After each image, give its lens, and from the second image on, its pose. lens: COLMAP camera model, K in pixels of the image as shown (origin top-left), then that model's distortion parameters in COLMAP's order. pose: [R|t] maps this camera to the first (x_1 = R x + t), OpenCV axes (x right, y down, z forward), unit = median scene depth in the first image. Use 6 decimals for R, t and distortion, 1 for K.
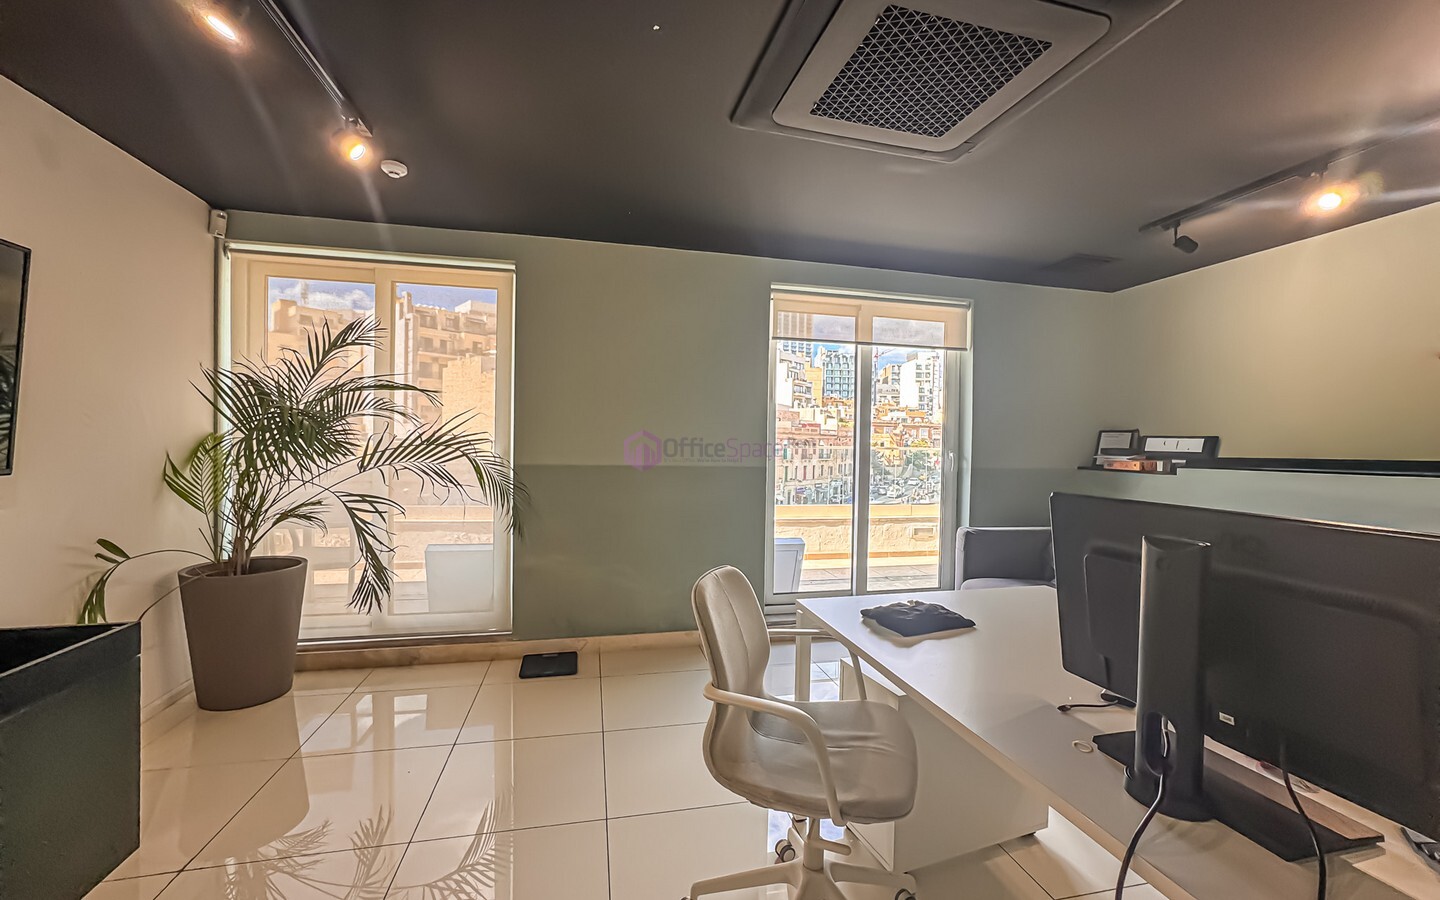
lens RADIAL K [[581.2, 0, 720.0], [0, 581.2, 450.0], [0, 0, 1]] dist [-0.035323, 0.013906]
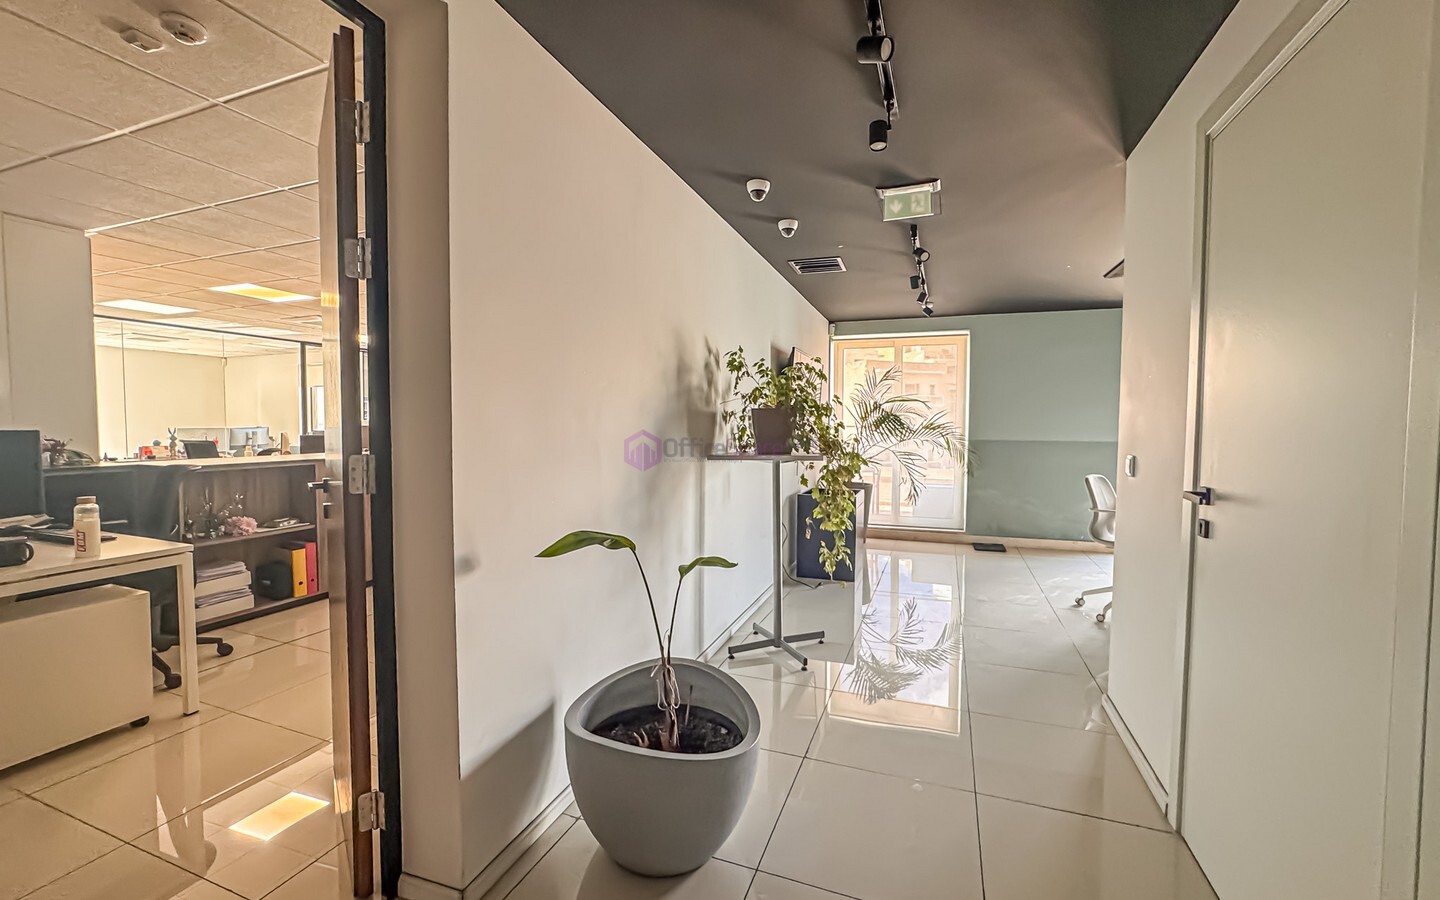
lens RADIAL K [[581.2, 0, 720.0], [0, 581.2, 450.0], [0, 0, 1]] dist [-0.035323, 0.013906]
pose [[0.829083, 0.008608, -0.559059, 0.031686], [0.002115, 0.999826, 0.018531, 0.040163], [0.559121, -0.016546, 0.828921, -1.711739]]
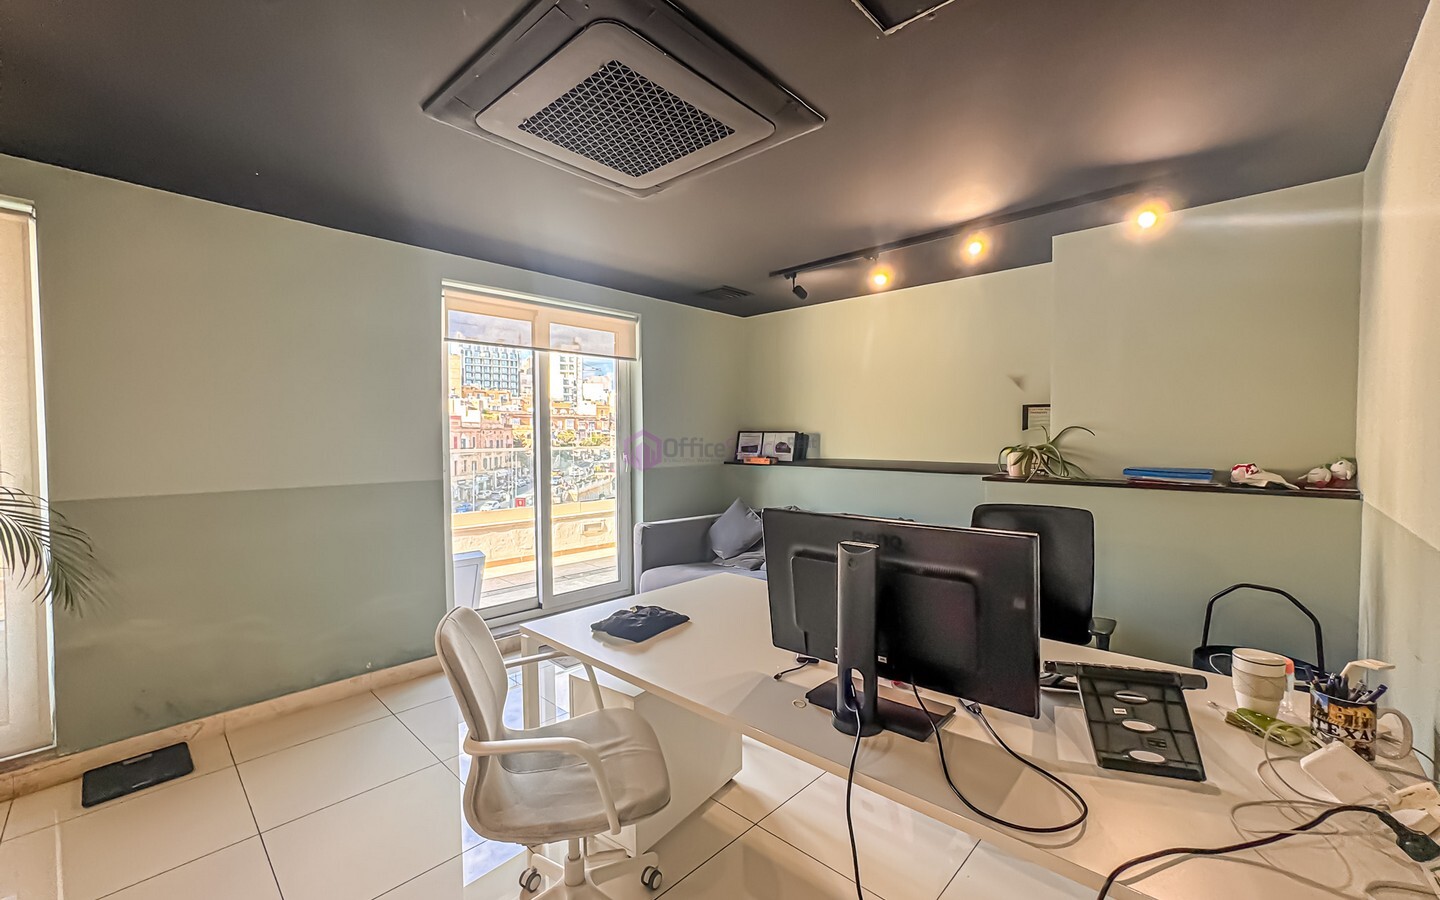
lens RADIAL K [[583.9, 0, 720.0], [0, 583.9, 450.0], [0, 0, 1]] dist [-0.046986, 0.019402]
pose [[0.830694, -0.035622, 0.555588, -0.116697], [0.027730, 0.999360, 0.022613, -0.049390], [-0.556038, -0.003378, 0.831150, -0.003247]]
